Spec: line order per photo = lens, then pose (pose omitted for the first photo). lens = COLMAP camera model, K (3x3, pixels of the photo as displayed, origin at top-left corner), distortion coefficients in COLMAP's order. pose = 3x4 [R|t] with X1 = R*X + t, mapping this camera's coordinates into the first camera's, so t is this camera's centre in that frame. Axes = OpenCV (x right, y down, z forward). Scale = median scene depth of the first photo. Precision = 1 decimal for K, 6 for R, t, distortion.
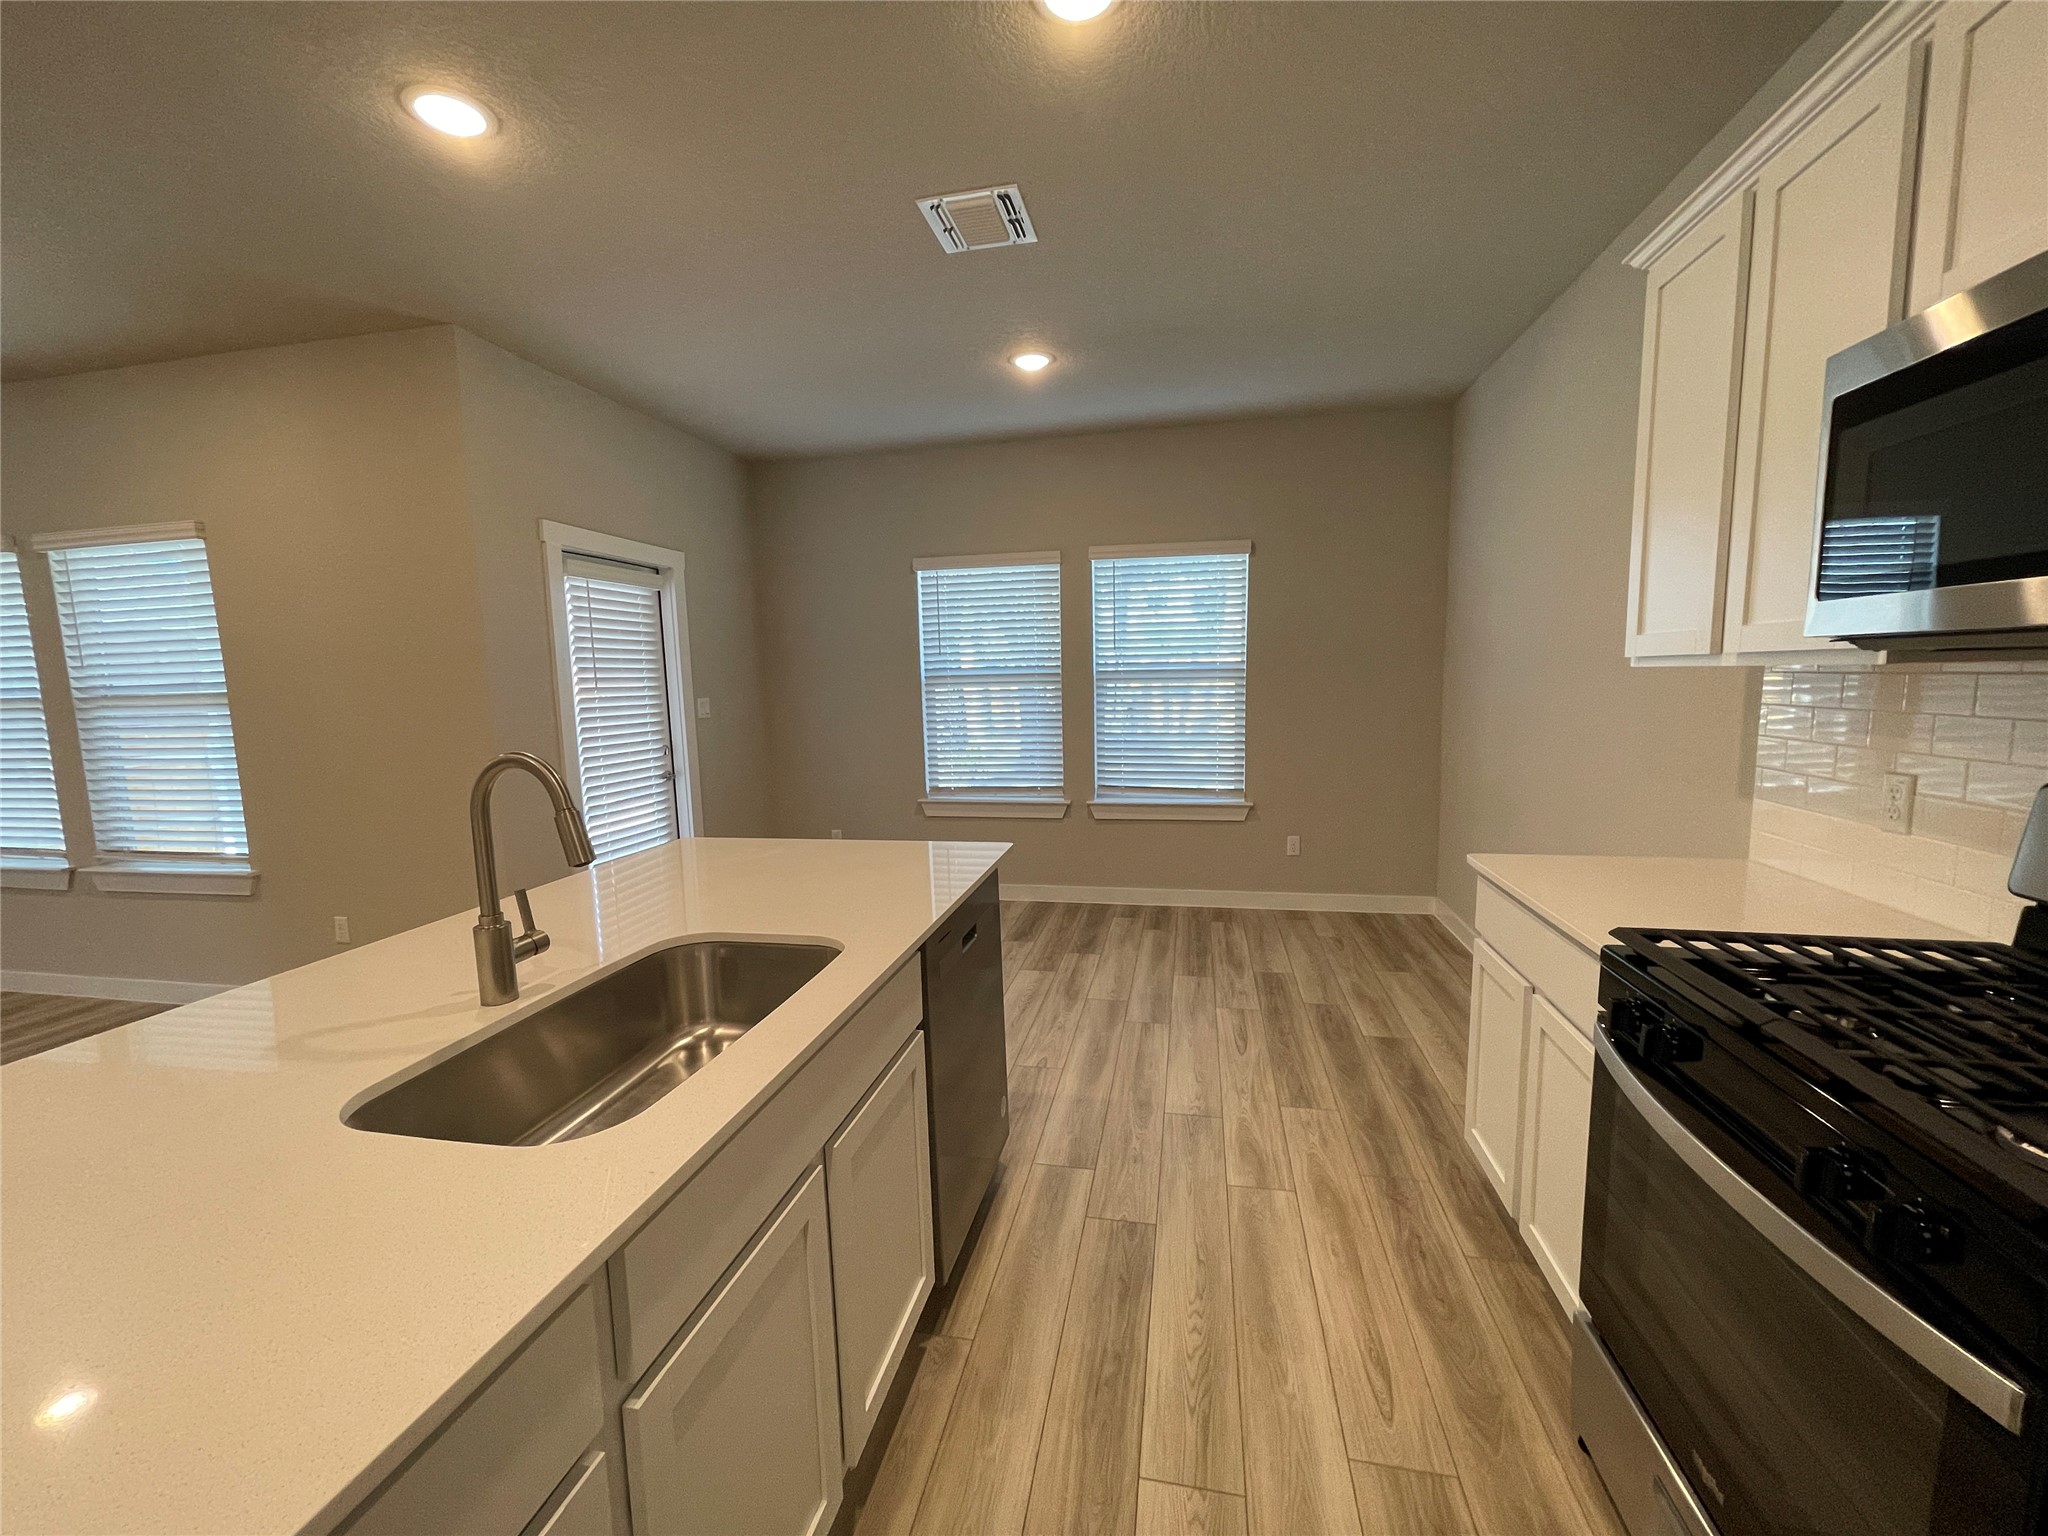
lens RADIAL K [[822.7, 0, 1024.0], [0, 822.7, 768.0], [0, 0, 1]] dist [0.002387, 0.000489]
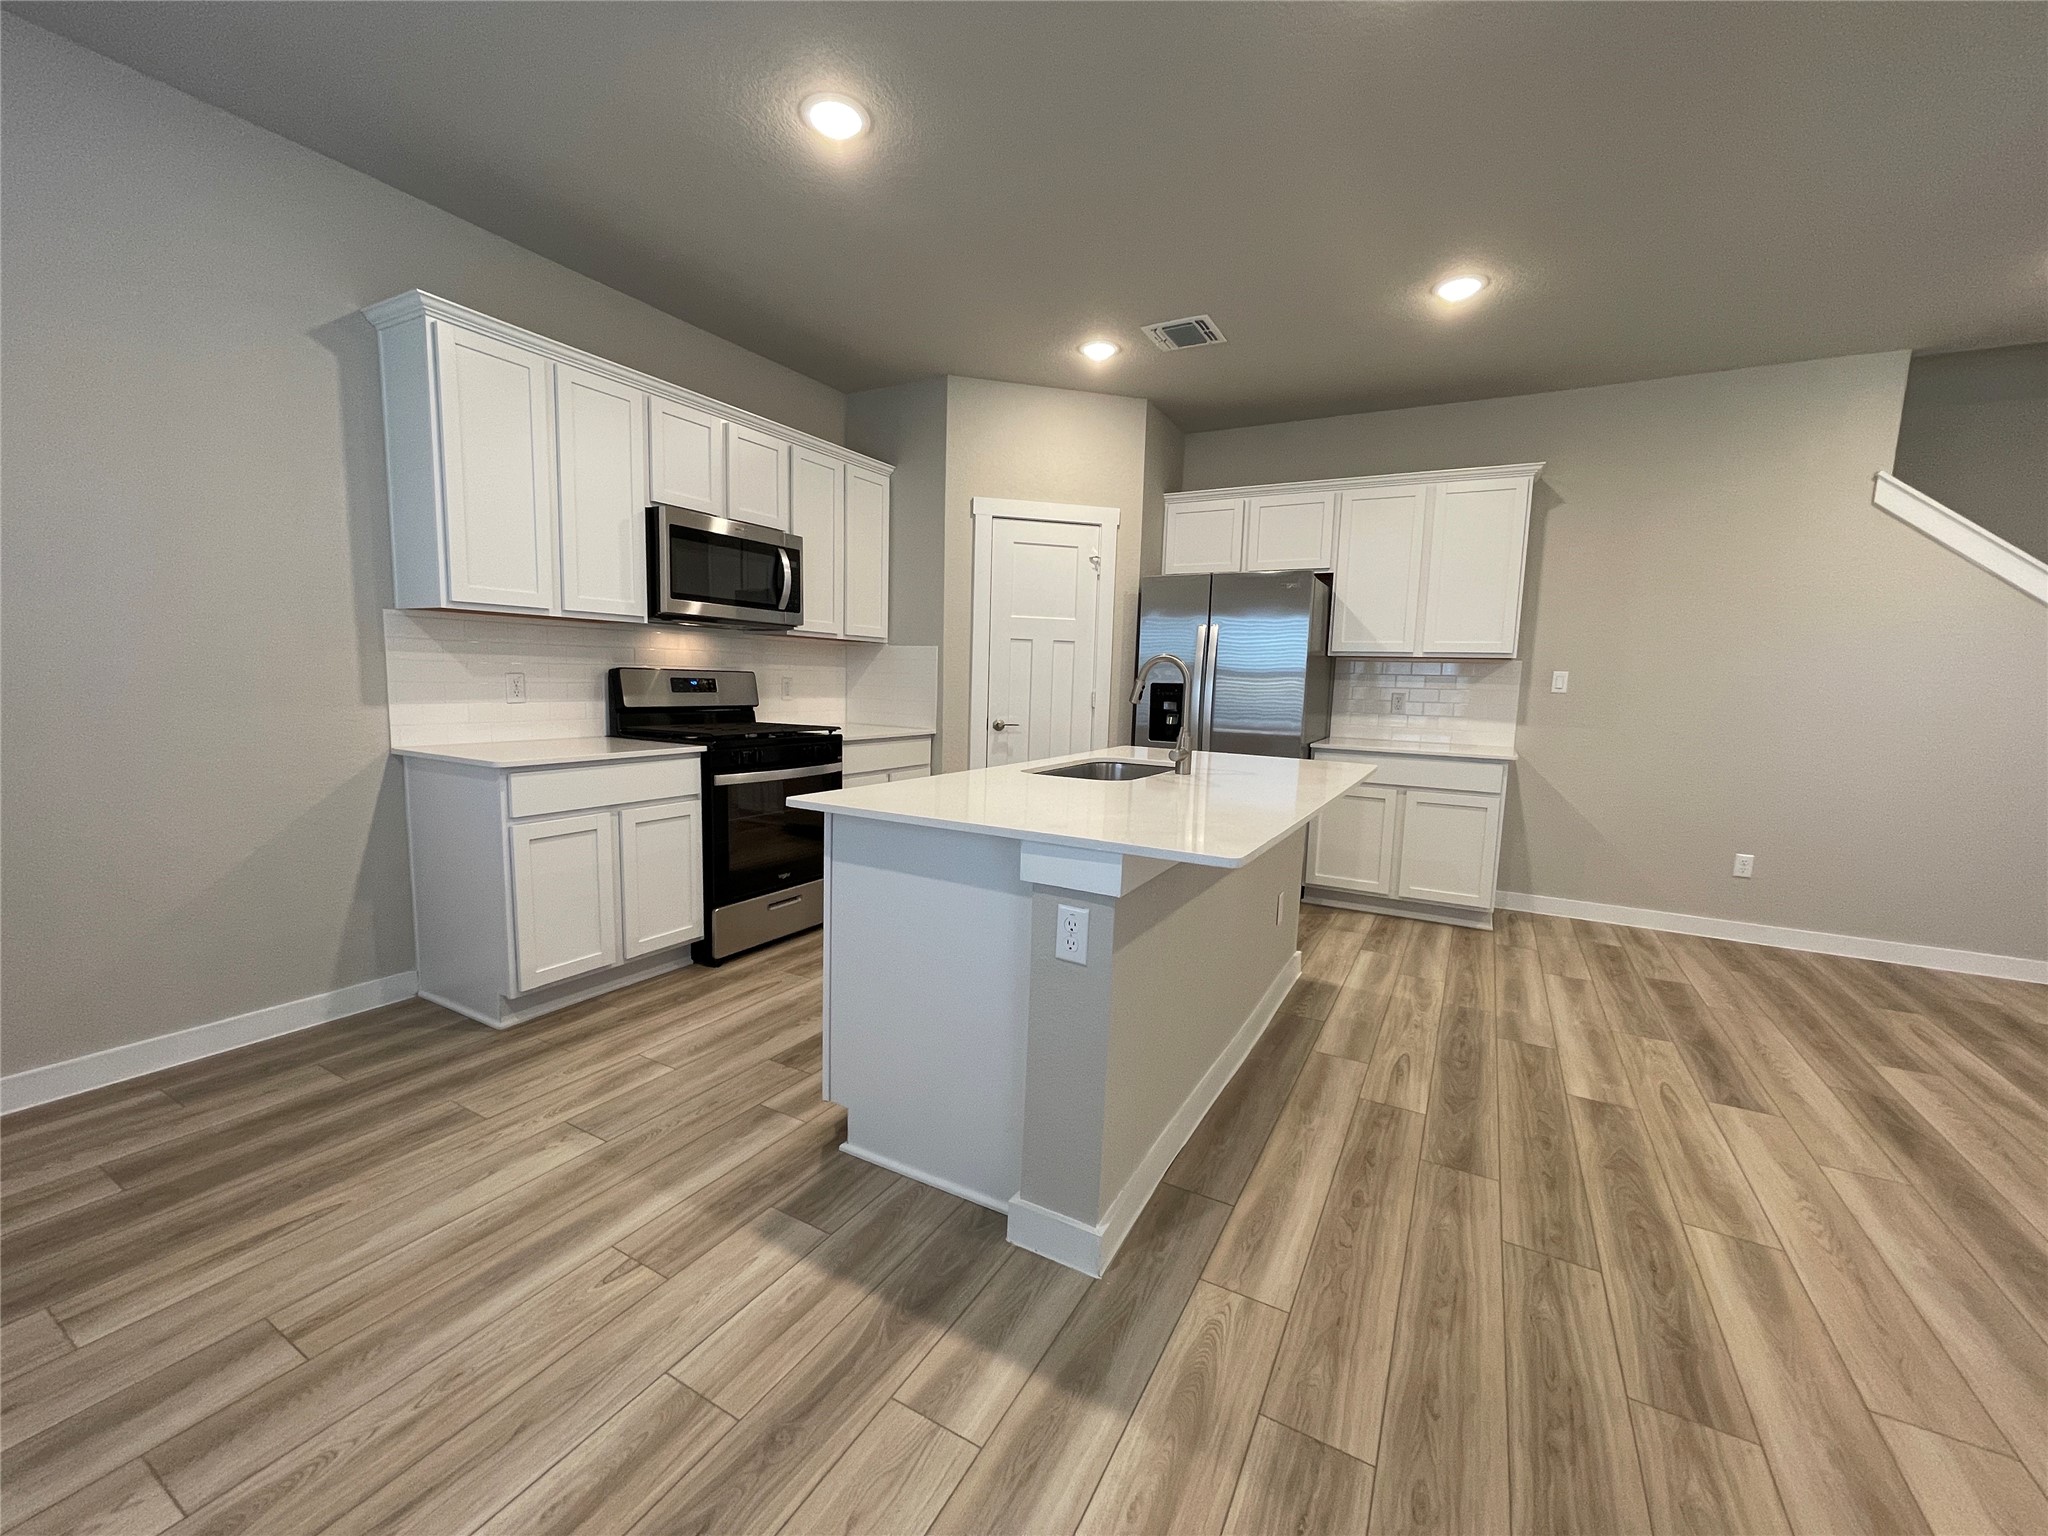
lens RADIAL K [[822.7, 0, 1024.0], [0, 822.7, 768.0], [0, 0, 1]] dist [0.002387, 0.000489]
pose [[-0.954279, -0.037021, 0.296617, -0.360544], [0.026905, 0.977635, 0.208579, -0.077166], [-0.297705, 0.207023, -0.931940, 1.265209]]
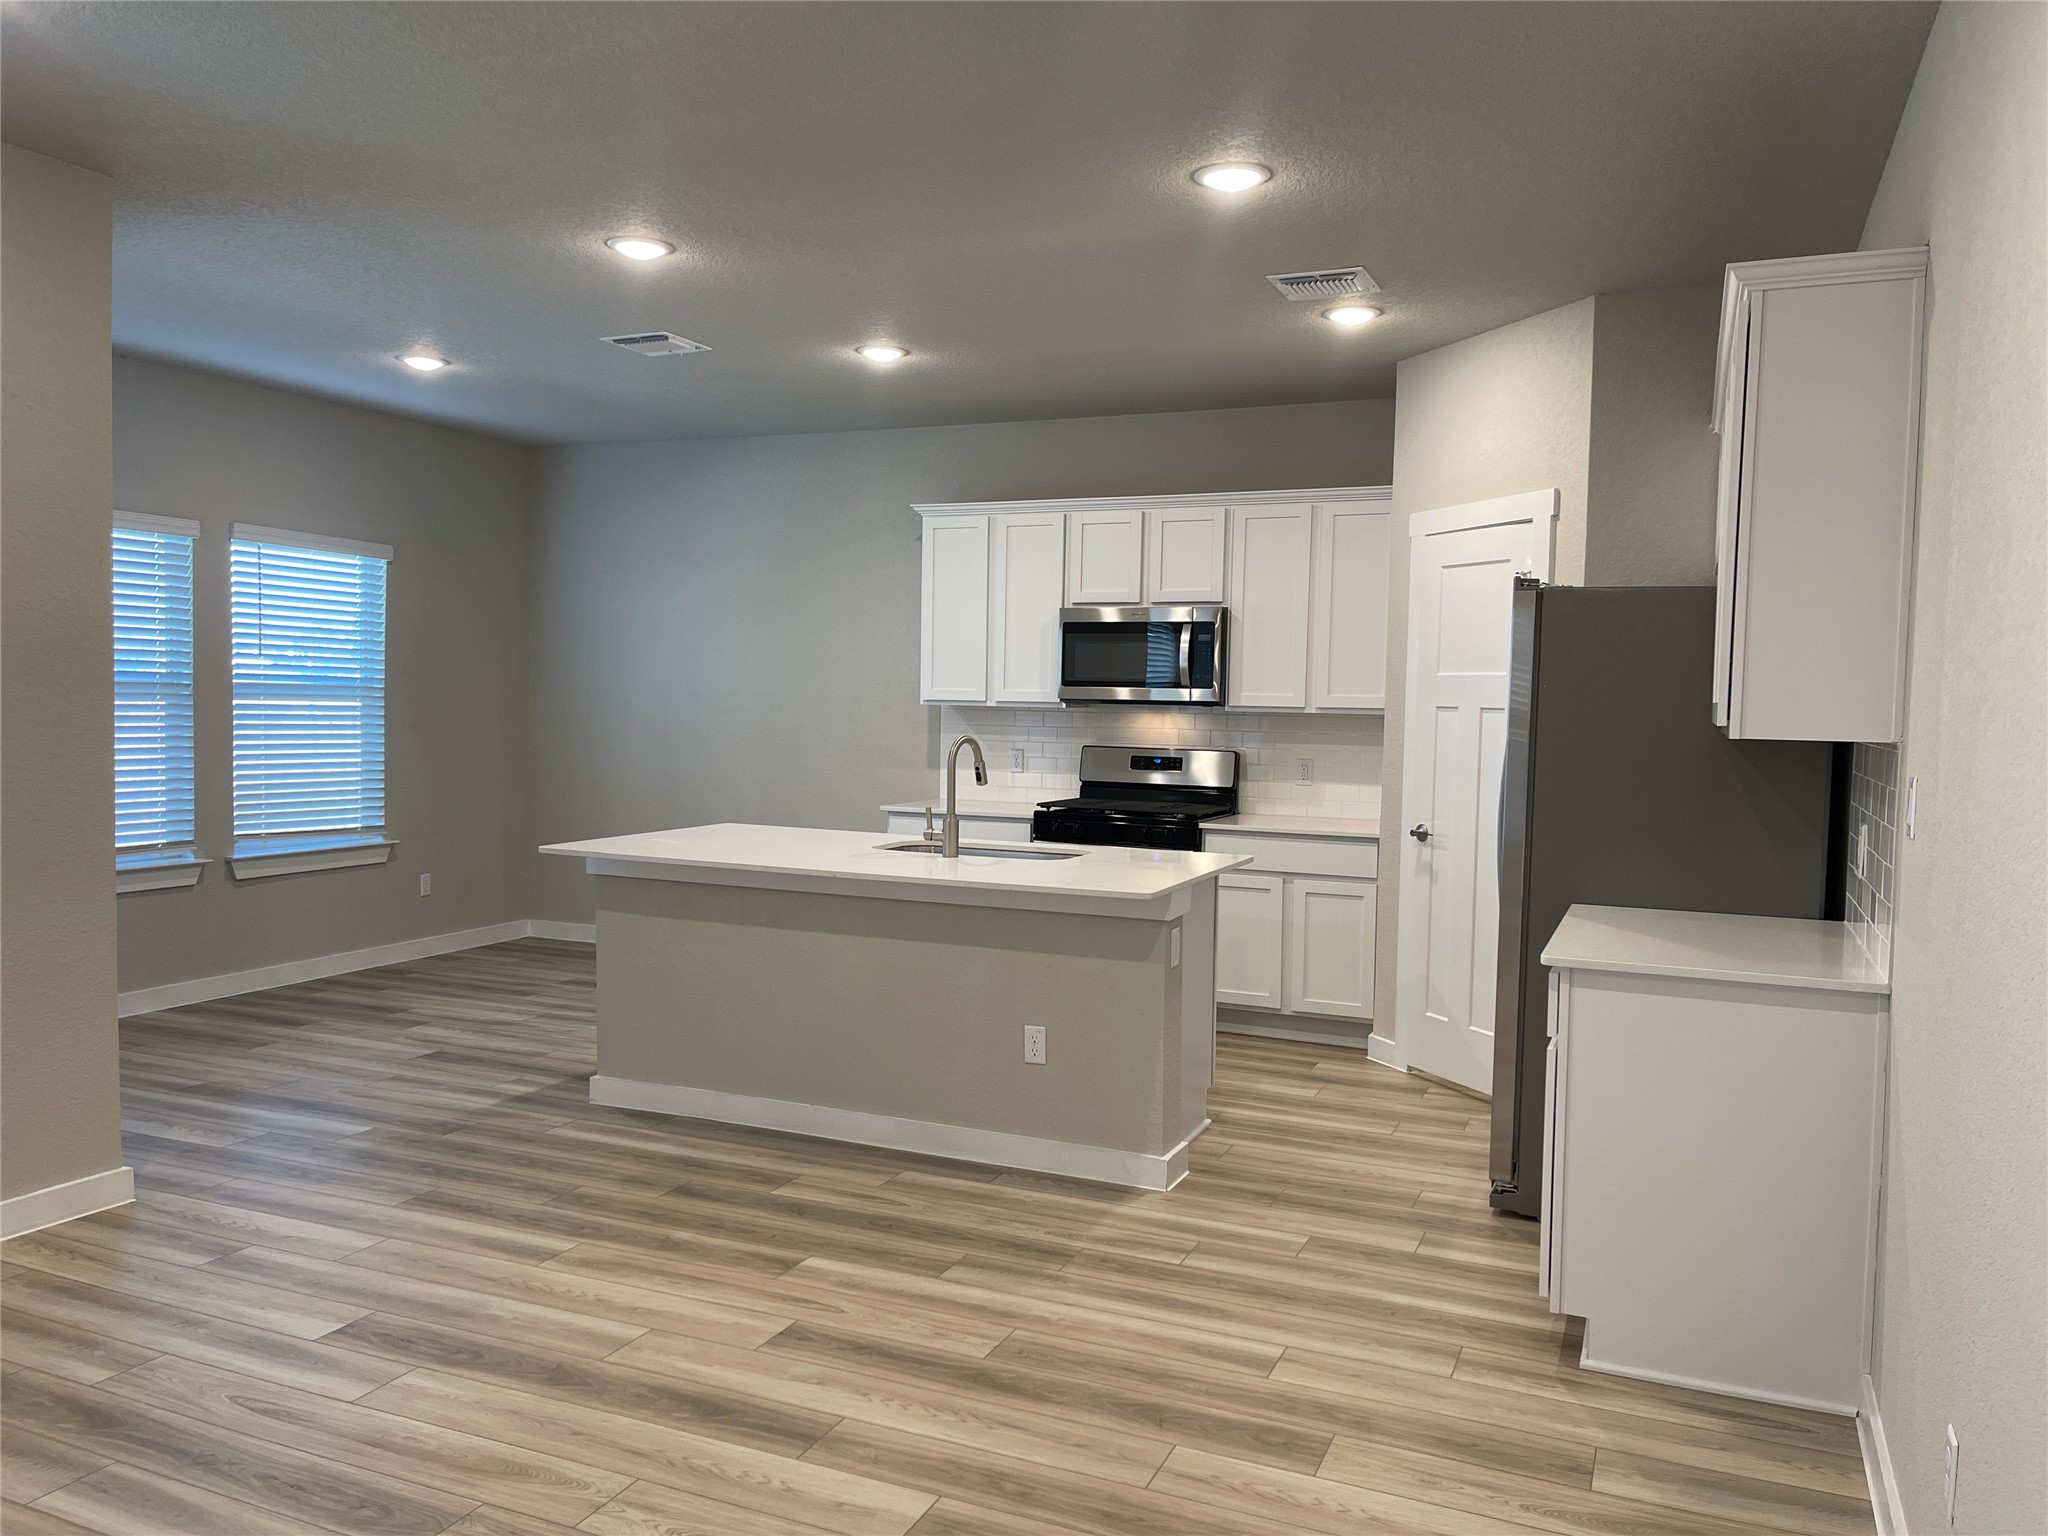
lens RADIAL K [[1532.5, 0, 1024.0], [0, 1532.5, 768.0], [0, 0, 1]] dist [0.055701, -0.059551]
pose [[0.201259, -0.019958, 0.979335, -1.787717], [0.083760, 0.996481, 0.003094, 0.025242], [-0.975950, 0.081407, 0.202223, 0.007923]]
